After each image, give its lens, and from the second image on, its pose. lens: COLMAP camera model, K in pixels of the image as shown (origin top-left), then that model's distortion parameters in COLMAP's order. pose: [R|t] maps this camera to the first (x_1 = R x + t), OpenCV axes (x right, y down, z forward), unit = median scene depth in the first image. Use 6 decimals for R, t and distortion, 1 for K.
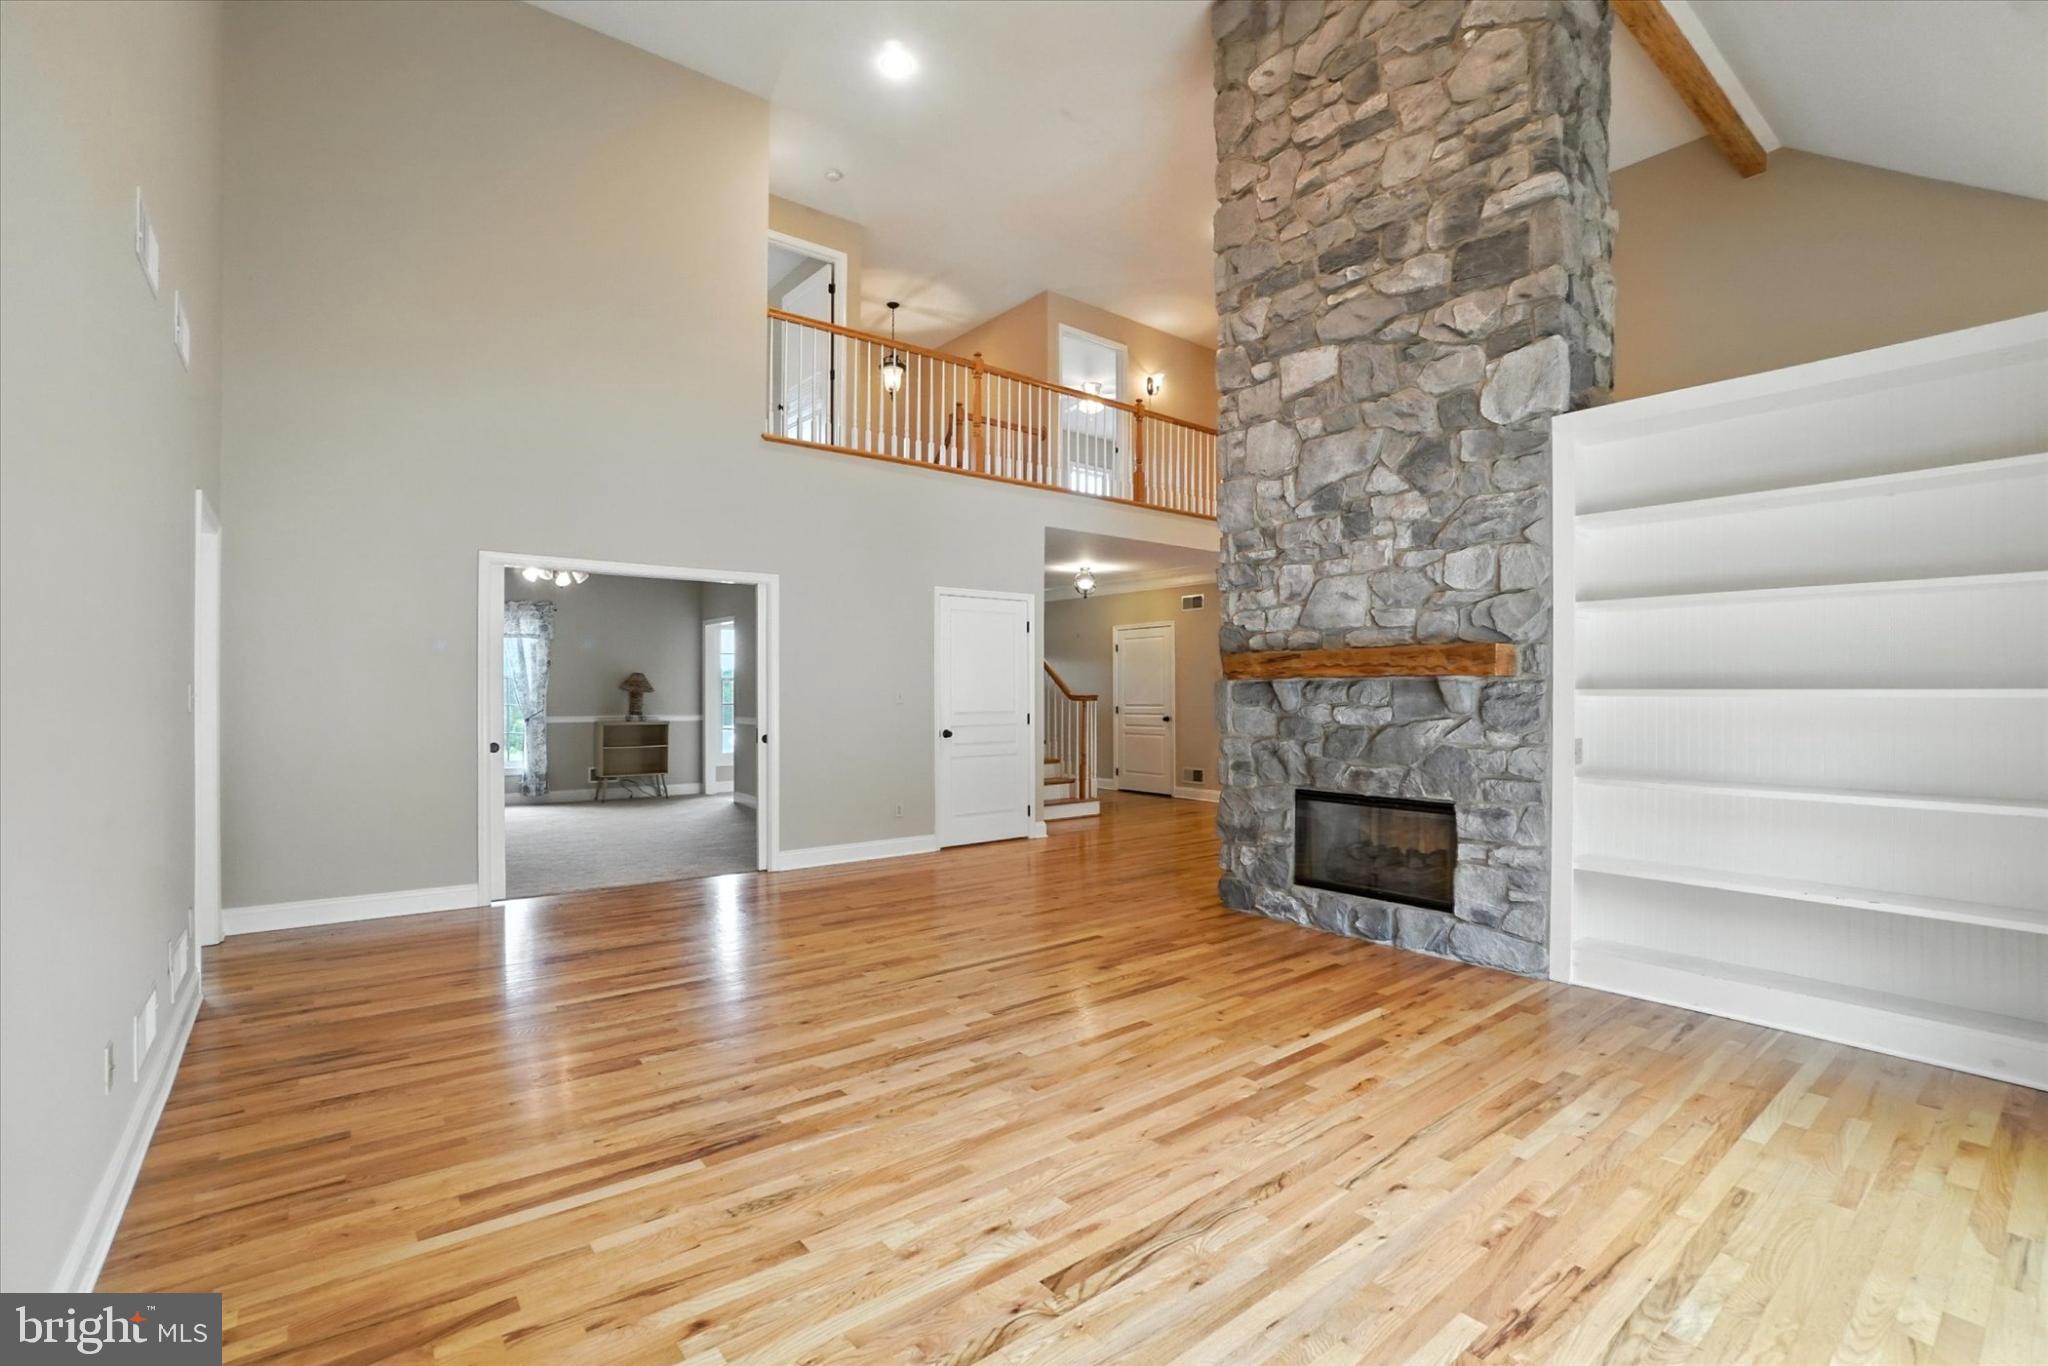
lens RADIAL K [[921.9, 0, 1024.0], [0, 921.9, 683.0], [0, 0, 1]] dist [-0.059026, 0.020931]
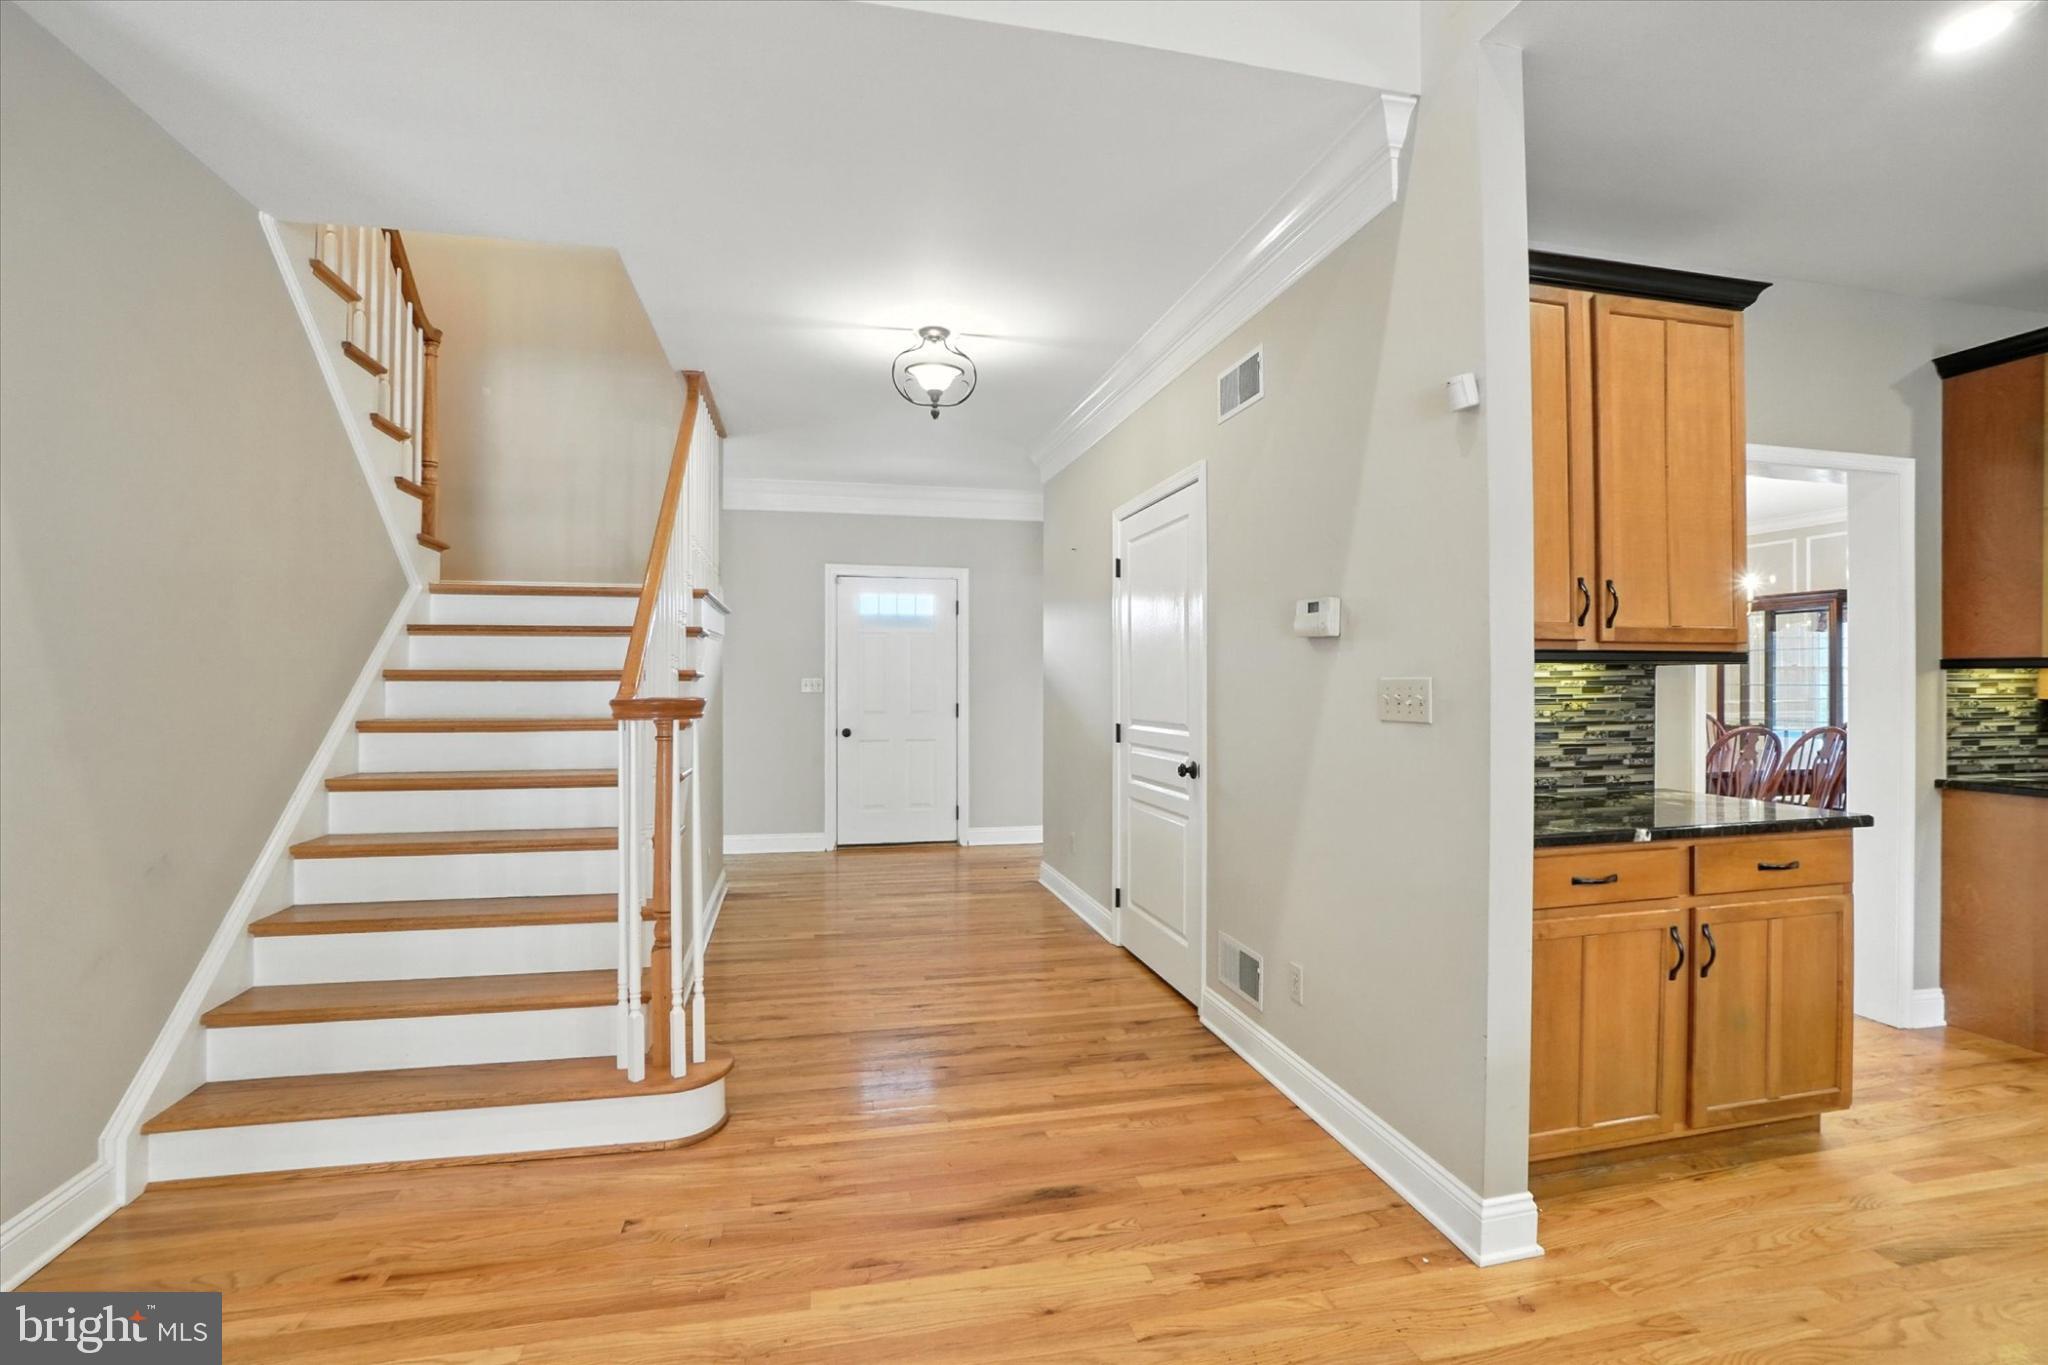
lens RADIAL K [[921.9, 0, 1024.0], [0, 921.9, 682.5], [0, 0, 1]] dist [-0.059026, 0.020931]
pose [[0.909520, -0.000016, -0.415661, 0.035361], [0.003094, 0.999973, 0.006732, 0.000804], [0.415649, -0.007408, 0.909495, 0.102022]]
